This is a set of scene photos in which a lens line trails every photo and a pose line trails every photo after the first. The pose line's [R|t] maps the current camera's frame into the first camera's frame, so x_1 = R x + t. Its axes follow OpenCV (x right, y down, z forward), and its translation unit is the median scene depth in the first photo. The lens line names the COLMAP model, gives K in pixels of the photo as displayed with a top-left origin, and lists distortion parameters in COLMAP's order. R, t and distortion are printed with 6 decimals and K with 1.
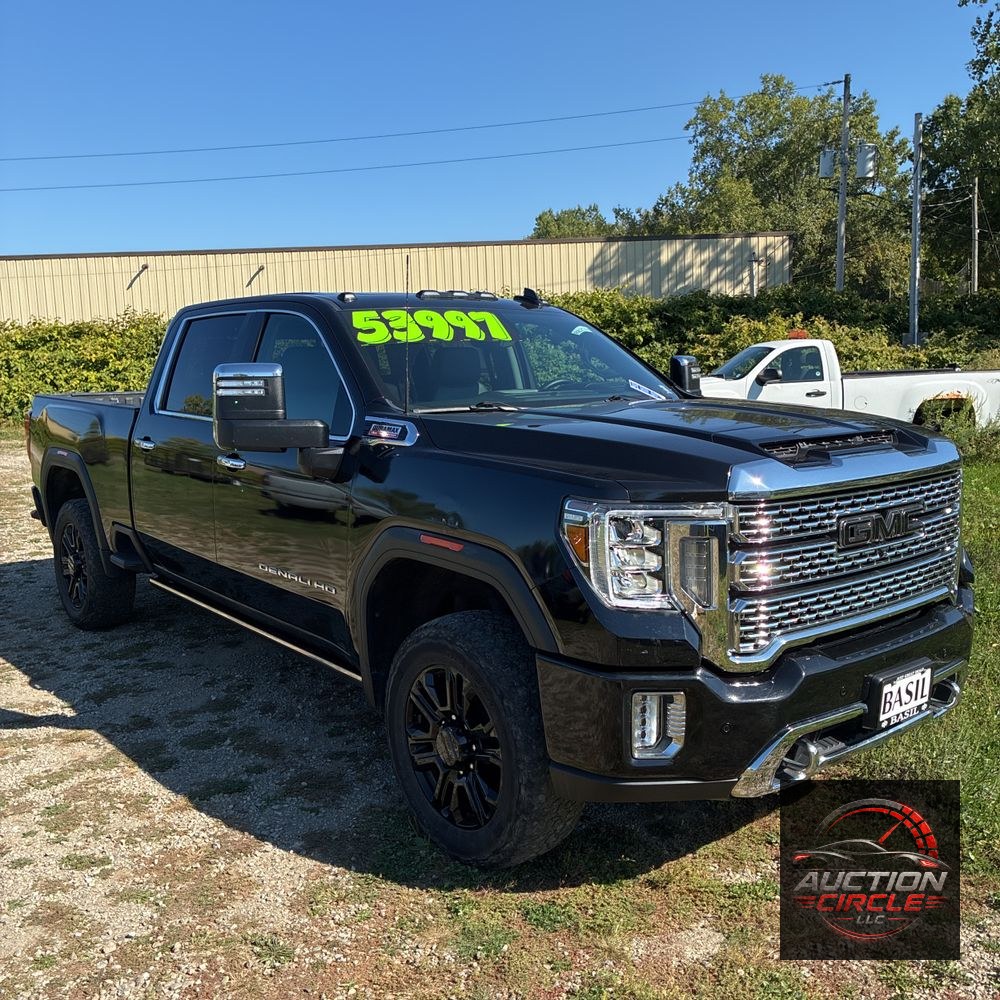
lens RADIAL K [[1034.2, 0, 512.3], [0, 1034.2, 498.8], [0, 0, 1]] dist [-0.007175, 0.065070]
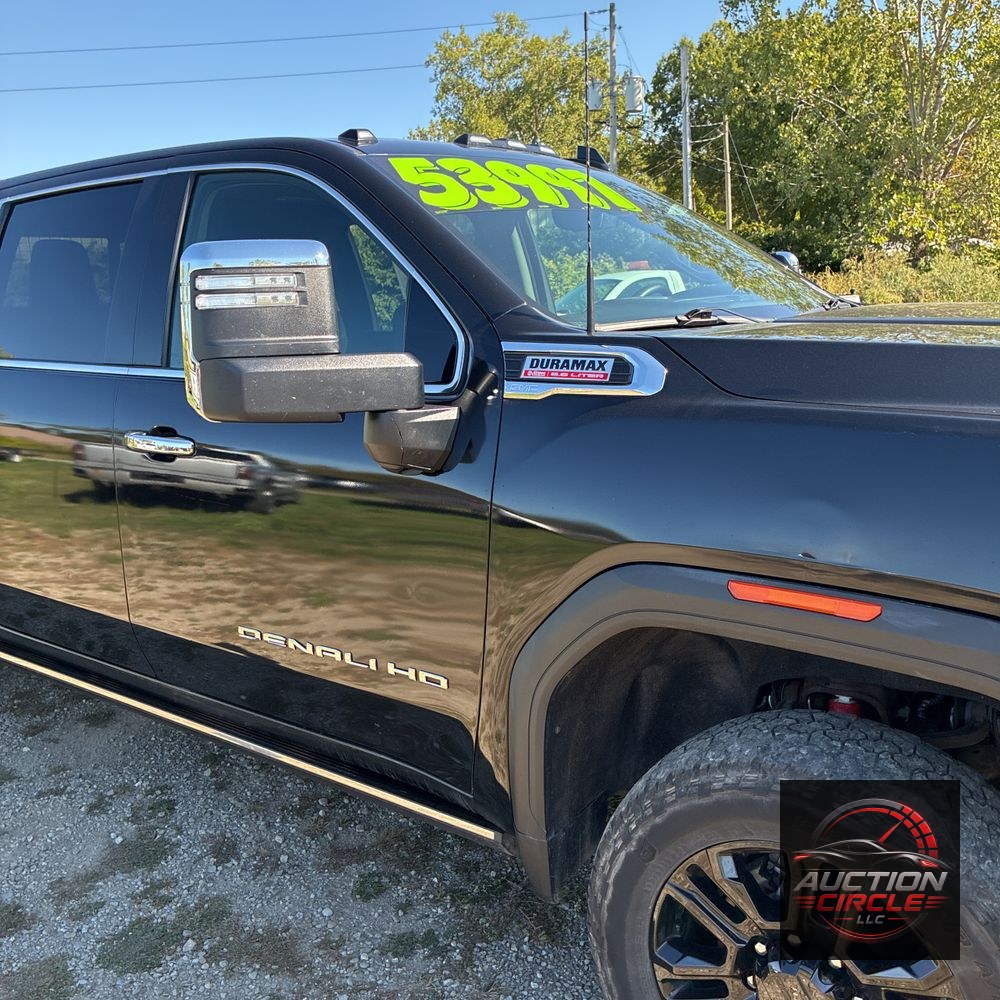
lens RADIAL K [[1034.2, 0, 512.3], [0, 1034.2, 498.8], [0, 0, 1]] dist [-0.007175, 0.065070]
pose [[0.970310, -0.071613, 0.231019, -0.213630], [0.060176, 0.996605, 0.056190, -0.025913], [-0.234258, -0.040620, 0.971325, 0.414796]]
